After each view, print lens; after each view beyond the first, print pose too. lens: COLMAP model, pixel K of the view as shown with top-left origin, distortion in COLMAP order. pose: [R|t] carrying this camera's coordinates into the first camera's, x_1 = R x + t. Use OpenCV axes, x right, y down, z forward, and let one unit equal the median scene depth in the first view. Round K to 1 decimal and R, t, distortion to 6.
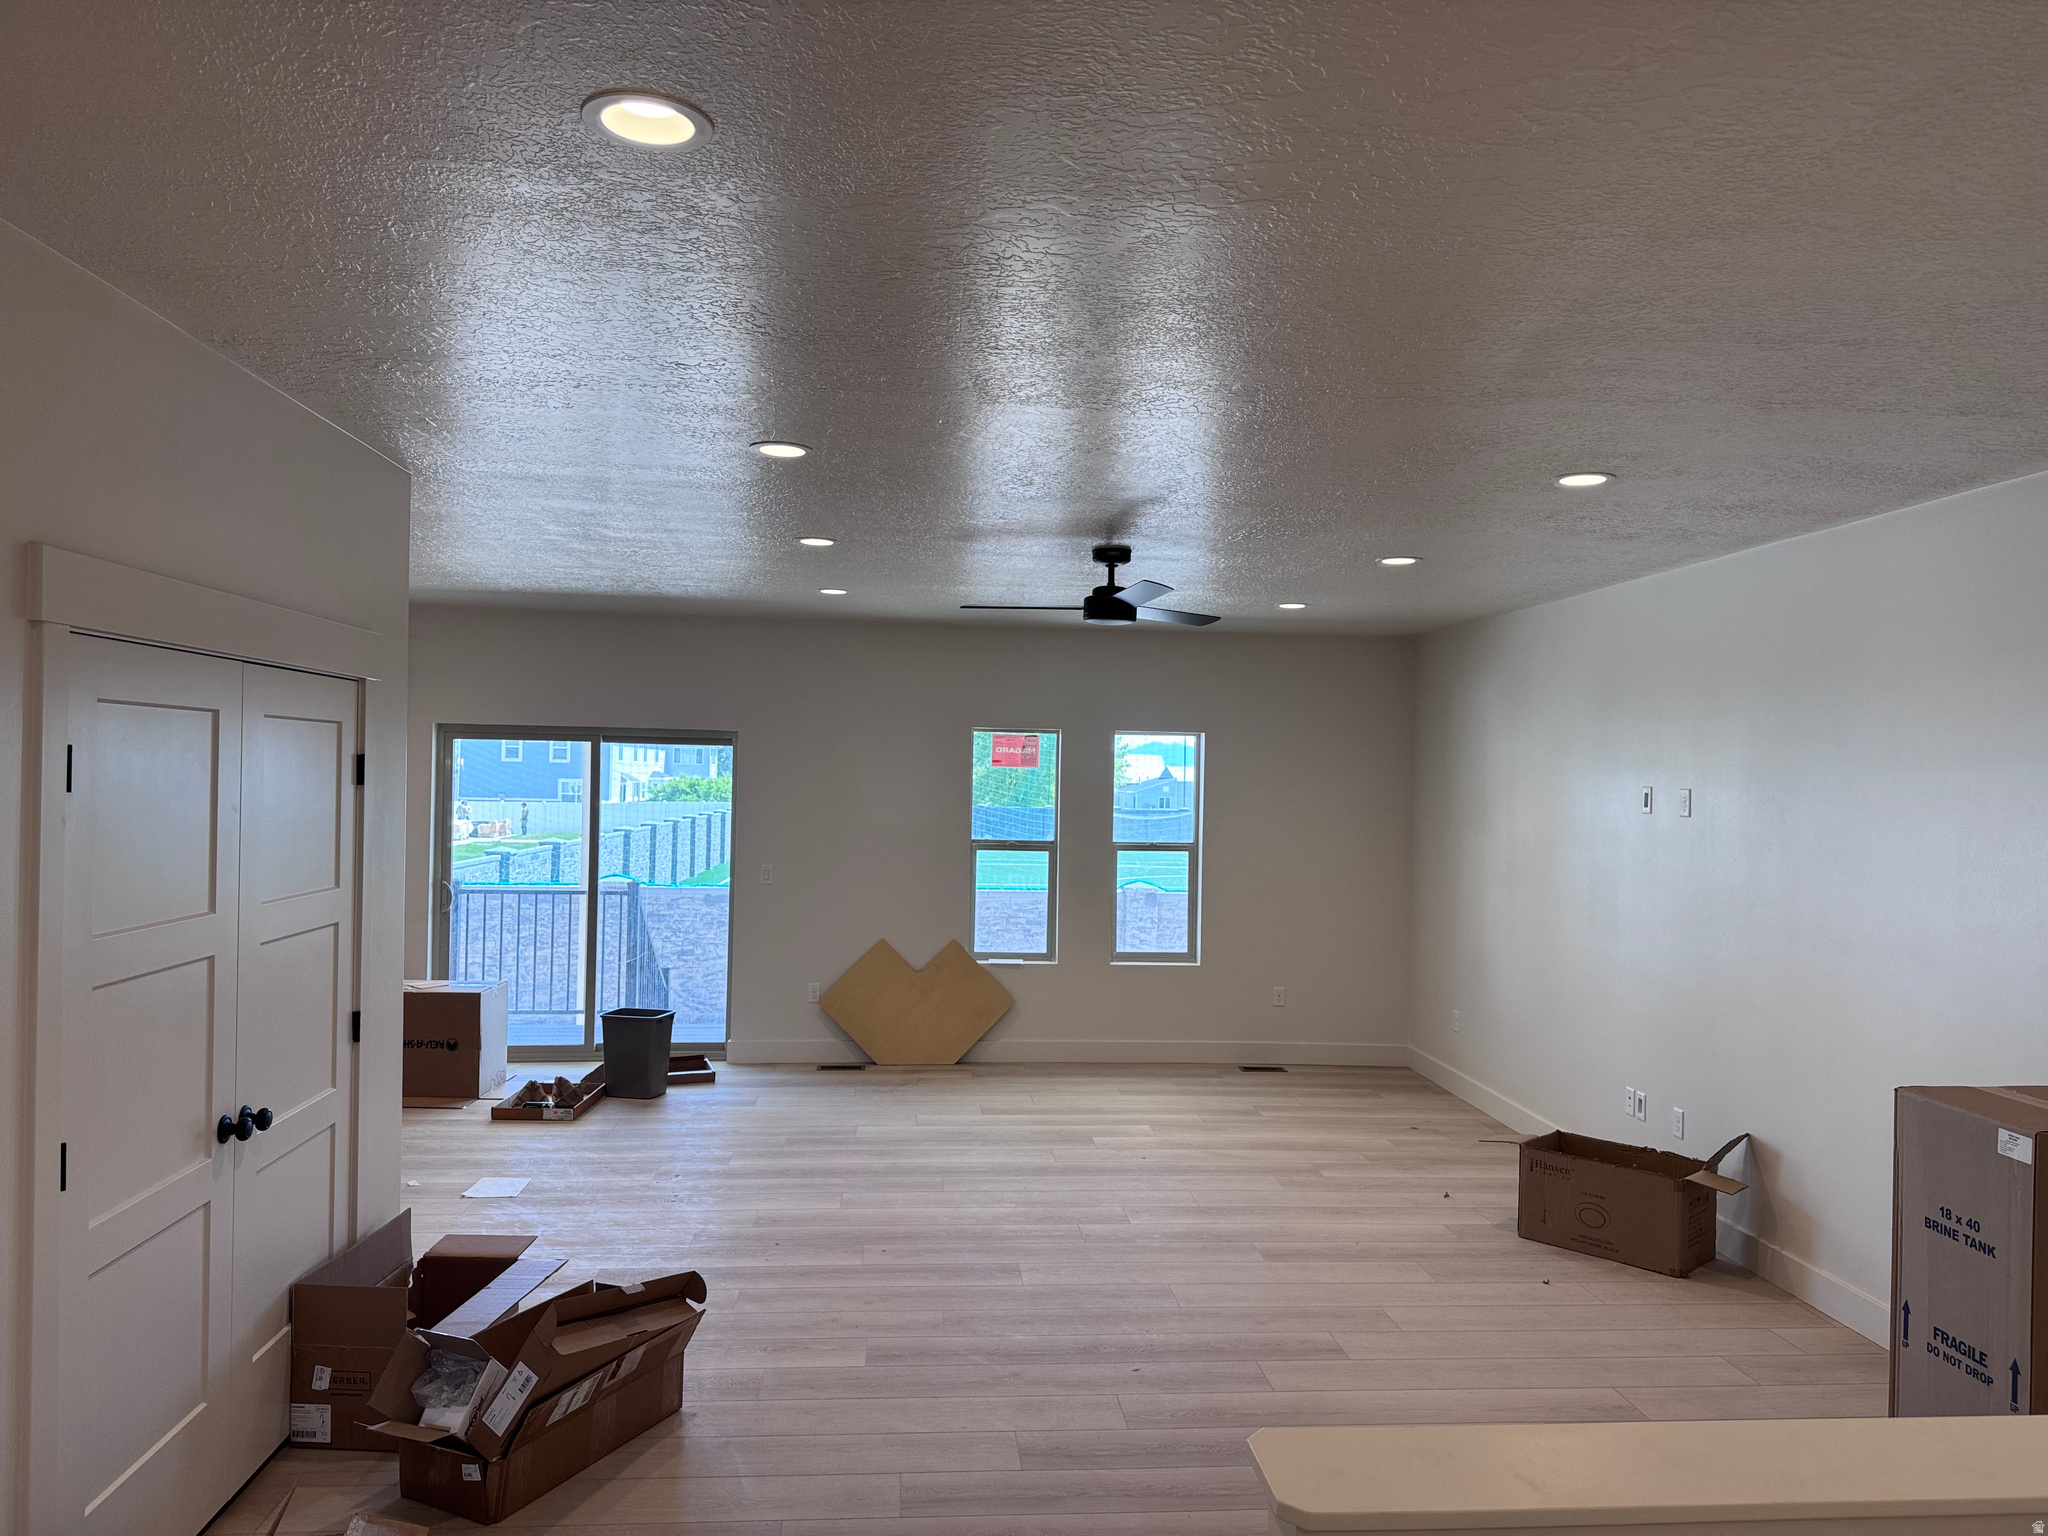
lens RADIAL K [[1435.7, 0, 1029.5], [0, 1435.7, 759.6], [0, 0, 1]] dist [0.060181, -0.078917]
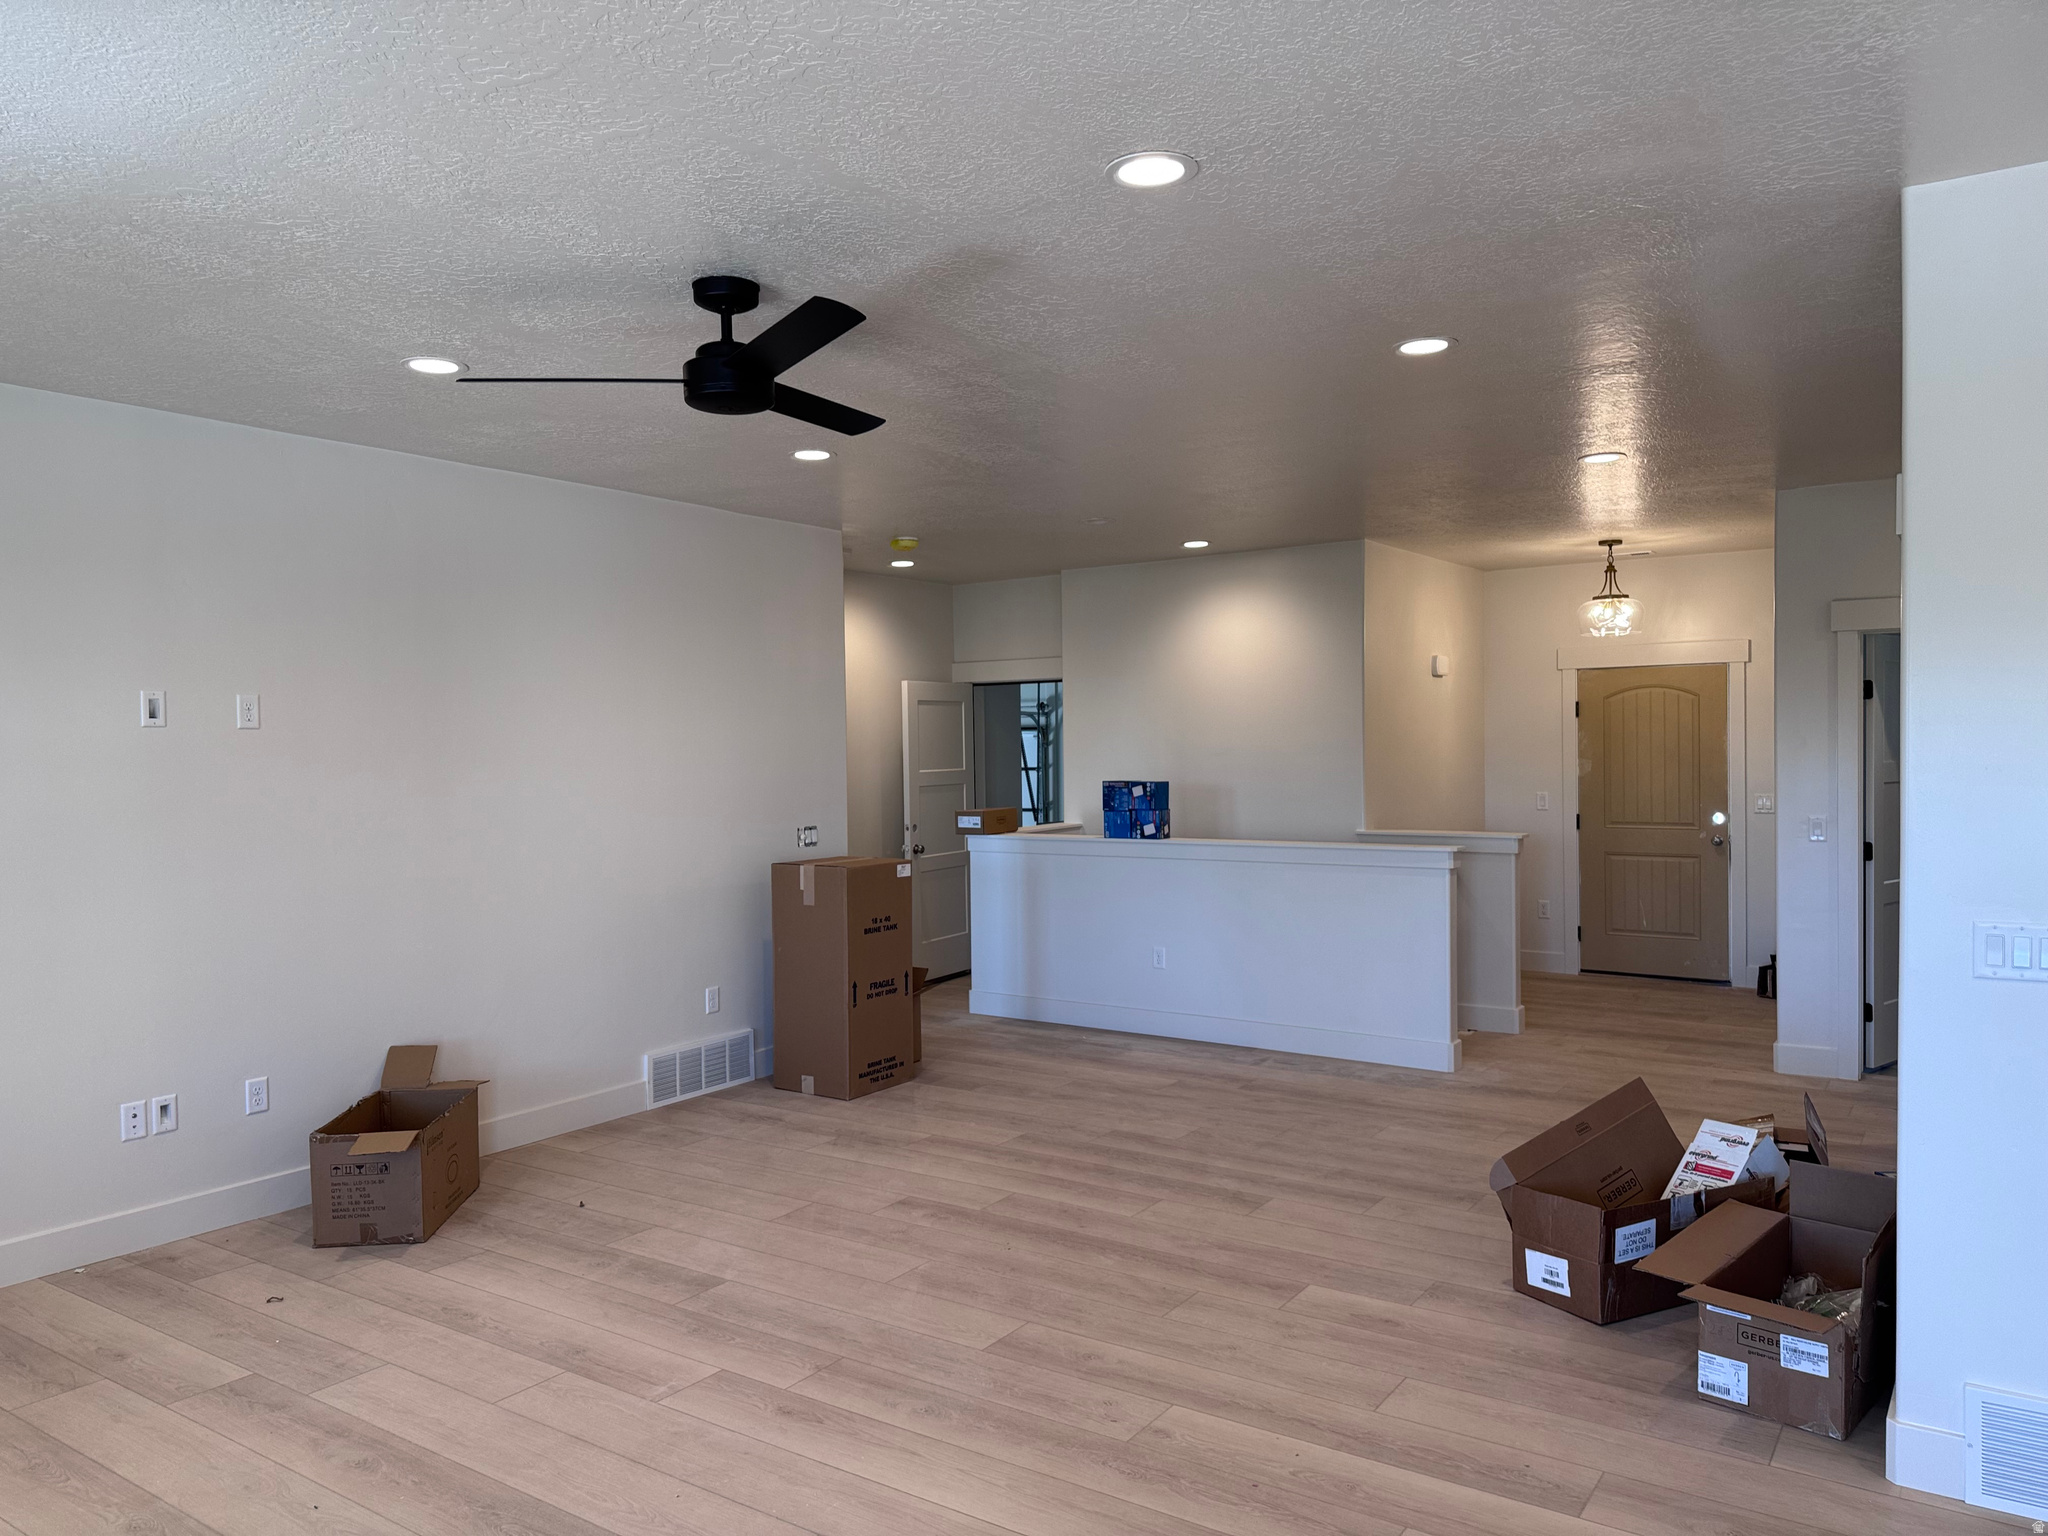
lens RADIAL K [[1435.7, 0, 1021.7], [0, 1435.7, 750.9], [0, 0, 1]] dist [0.060181, -0.078917]
pose [[-0.772682, -0.014343, 0.634632, -0.354787], [-0.010517, 0.999897, 0.009793, 0.033283], [-0.634707, 0.000893, -0.772753, 1.154820]]
